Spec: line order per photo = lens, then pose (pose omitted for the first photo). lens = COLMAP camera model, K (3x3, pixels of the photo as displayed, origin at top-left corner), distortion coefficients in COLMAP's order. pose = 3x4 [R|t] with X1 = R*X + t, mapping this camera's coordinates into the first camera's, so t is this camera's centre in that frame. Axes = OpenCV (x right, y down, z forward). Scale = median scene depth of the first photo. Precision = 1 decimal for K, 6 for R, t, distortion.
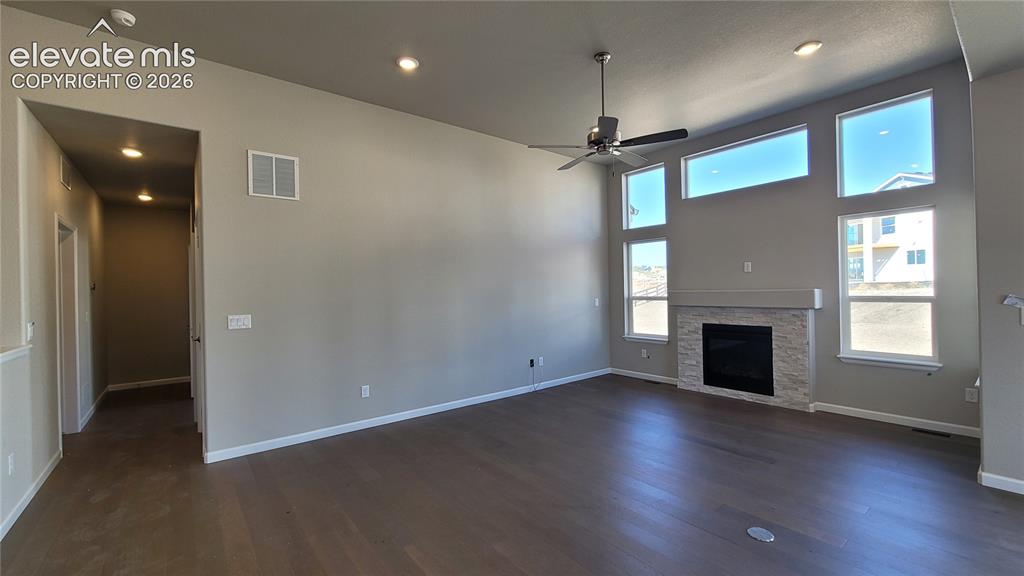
lens RADIAL K [[414.9, 0, 516.6], [0, 414.9, 288.4], [0, 0, 1]] dist [-0.001317, -0.000203]
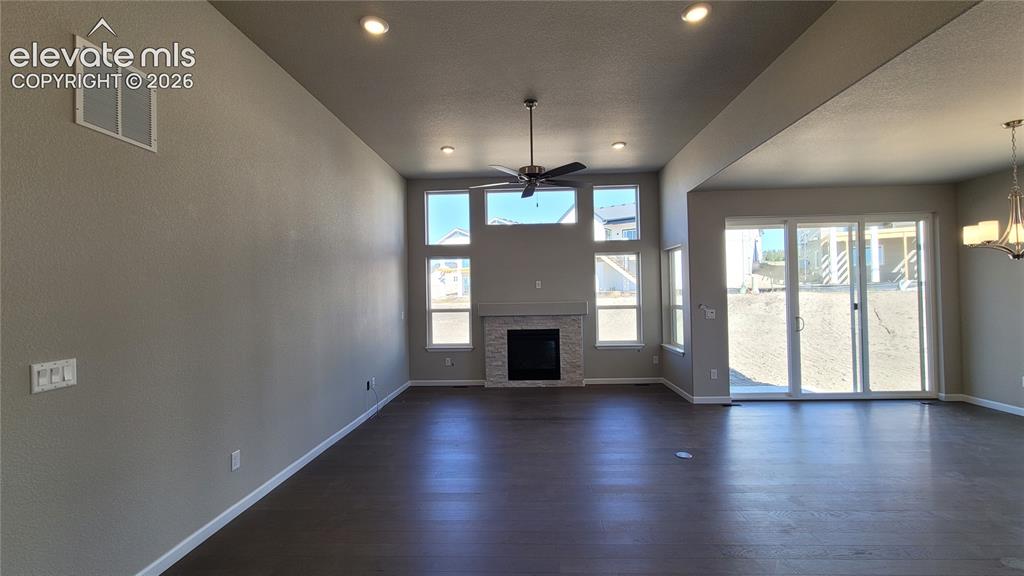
lens RADIAL K [[414.9, 0, 516.6], [0, 414.9, 288.4], [0, 0, 1]] dist [-0.001317, -0.000203]
pose [[0.657927, 0.018136, 0.752863, -0.453862], [0.004454, 0.999599, -0.027973, -0.003418], [-0.753069, 0.021758, 0.657582, 0.177733]]
